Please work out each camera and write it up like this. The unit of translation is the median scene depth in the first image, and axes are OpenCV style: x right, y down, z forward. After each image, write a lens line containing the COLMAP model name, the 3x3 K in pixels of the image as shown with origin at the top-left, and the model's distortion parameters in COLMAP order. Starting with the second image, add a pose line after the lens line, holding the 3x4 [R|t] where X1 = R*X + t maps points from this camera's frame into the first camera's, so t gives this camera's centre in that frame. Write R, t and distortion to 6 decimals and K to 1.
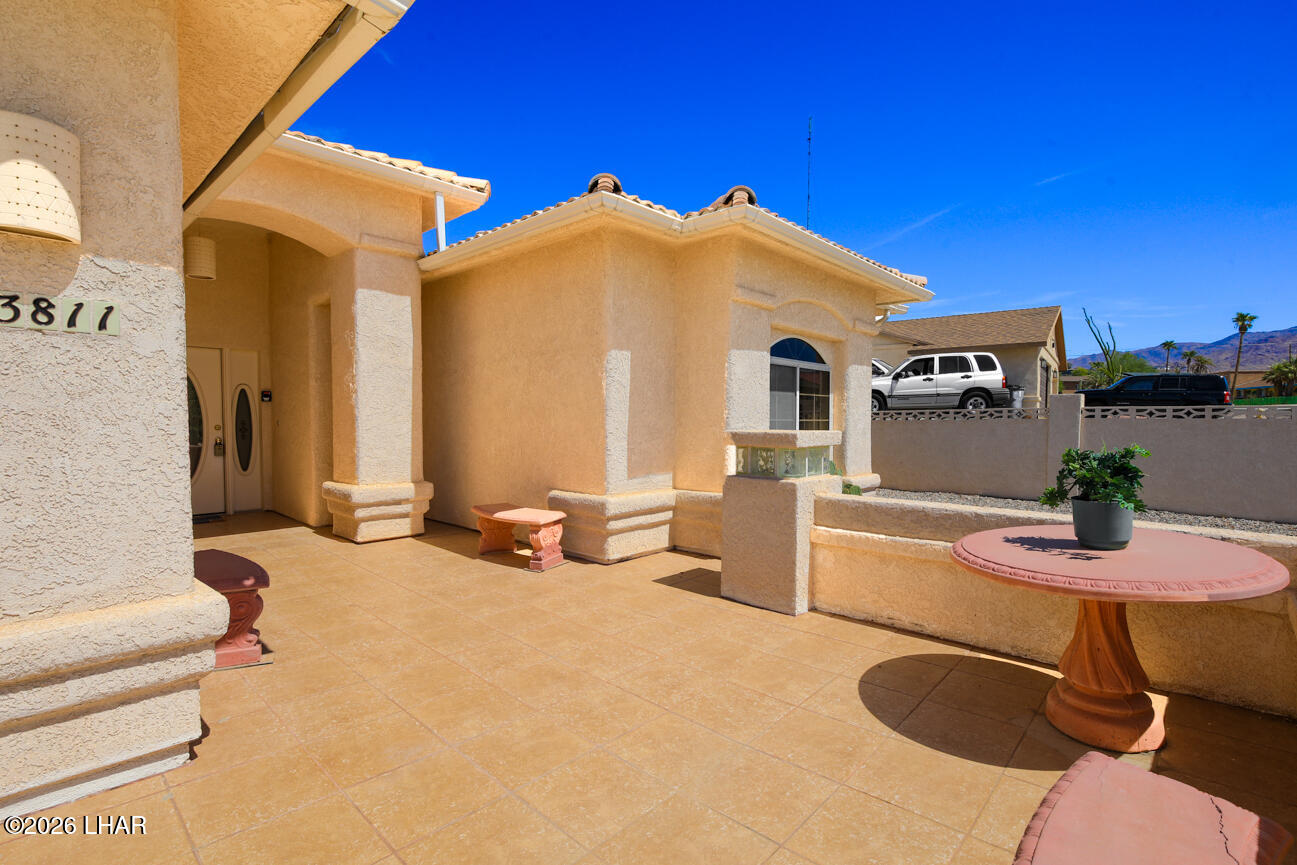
lens RADIAL K [[607.4, 0, 648.5], [0, 607.4, 432.5], [0, 0, 1]] dist [0.000883, 0.000101]
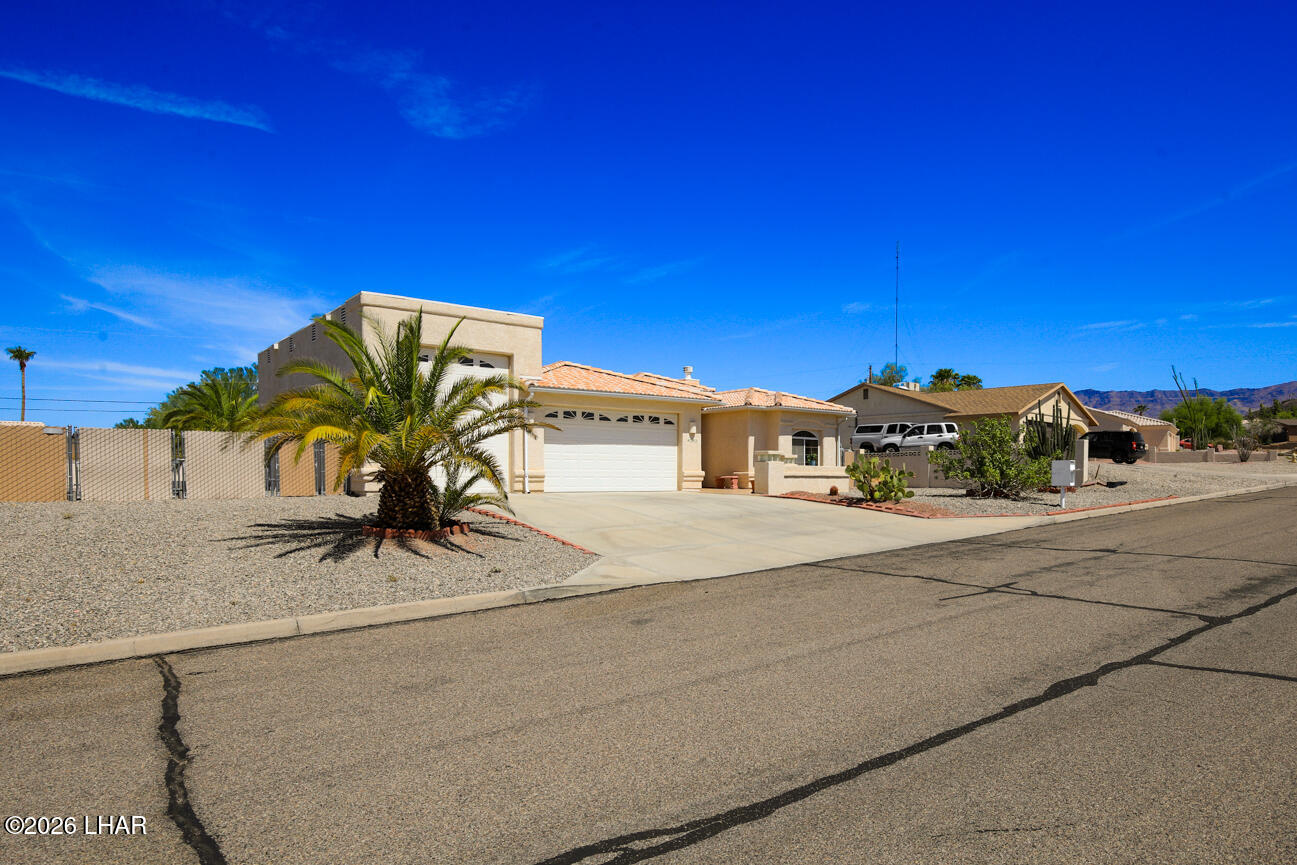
lens RADIAL K [[745.4, 0, 648.5], [0, 745.4, 432.5], [0, 0, 1]] dist [0.000026, -0.000001]
pose [[0.982480, -0.017004, -0.185591, 0.070218], [0.001213, 0.996391, -0.084868, 0.090817], [0.186364, 0.083156, 0.978955, -1.403349]]
